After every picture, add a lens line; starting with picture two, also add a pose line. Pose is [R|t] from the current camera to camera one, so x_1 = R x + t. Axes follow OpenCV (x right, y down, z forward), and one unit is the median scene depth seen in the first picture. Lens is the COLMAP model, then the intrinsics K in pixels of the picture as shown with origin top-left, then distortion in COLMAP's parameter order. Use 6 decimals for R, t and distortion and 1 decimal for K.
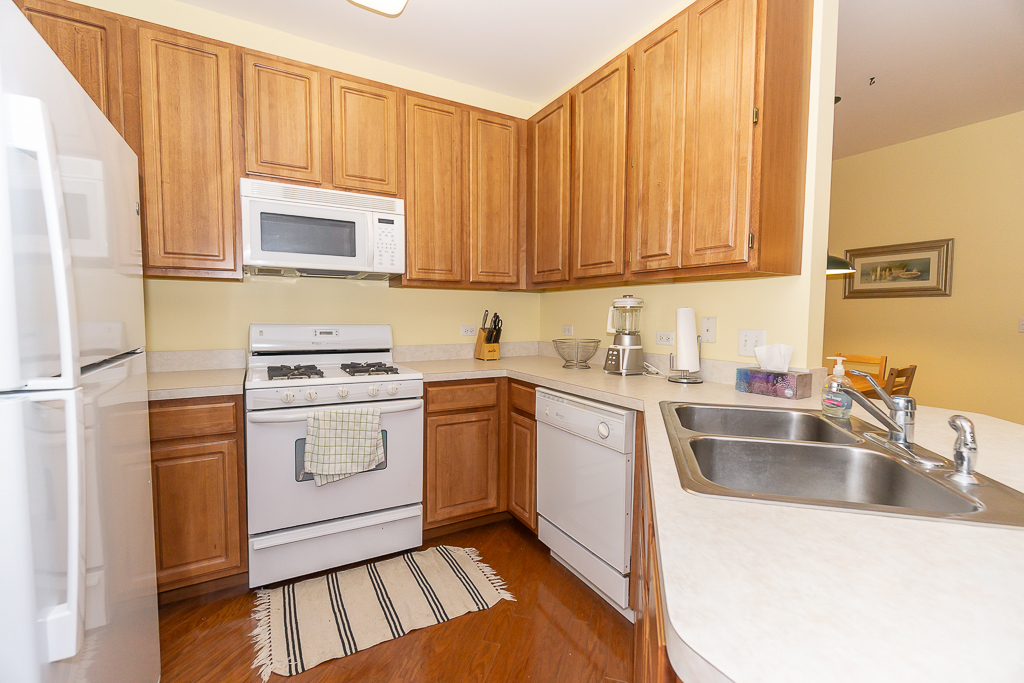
lens RADIAL K [[447.5, 0, 519.9], [0, 447.5, 339.7], [0, 0, 1]] dist [-0.000291, 0.001323]
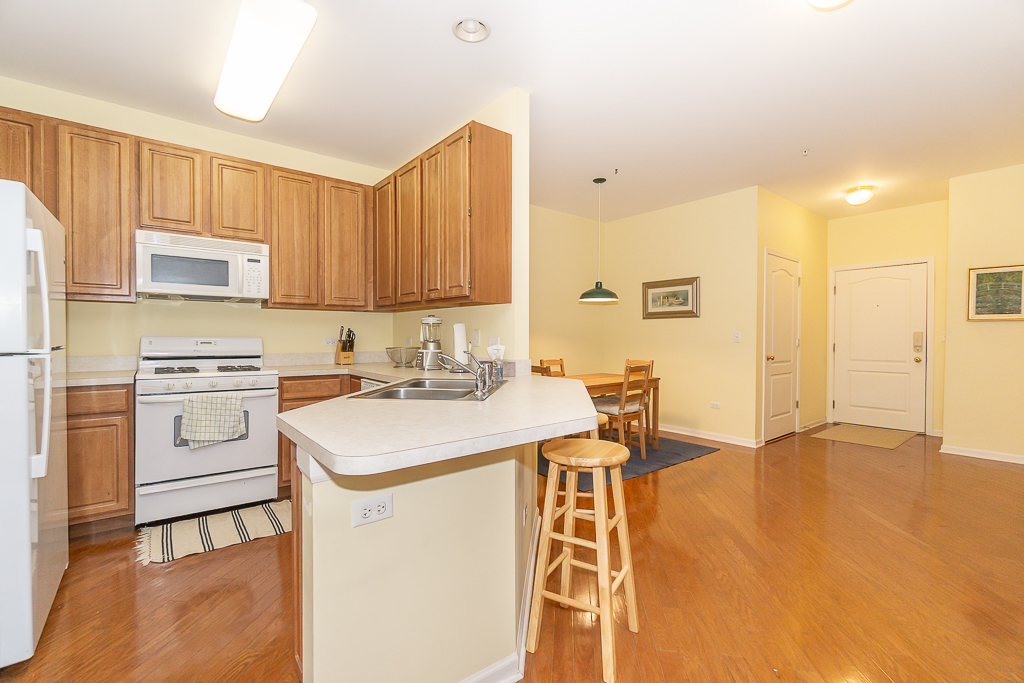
lens RADIAL K [[447.5, 0, 515.3], [0, 447.5, 340.5], [0, 0, 1]] dist [-0.000291, 0.001323]
pose [[0.988854, -0.004004, 0.148833, 0.317758], [0.010675, 0.998972, -0.044047, 0.053622], [-0.148504, 0.045145, 0.987881, -0.509592]]
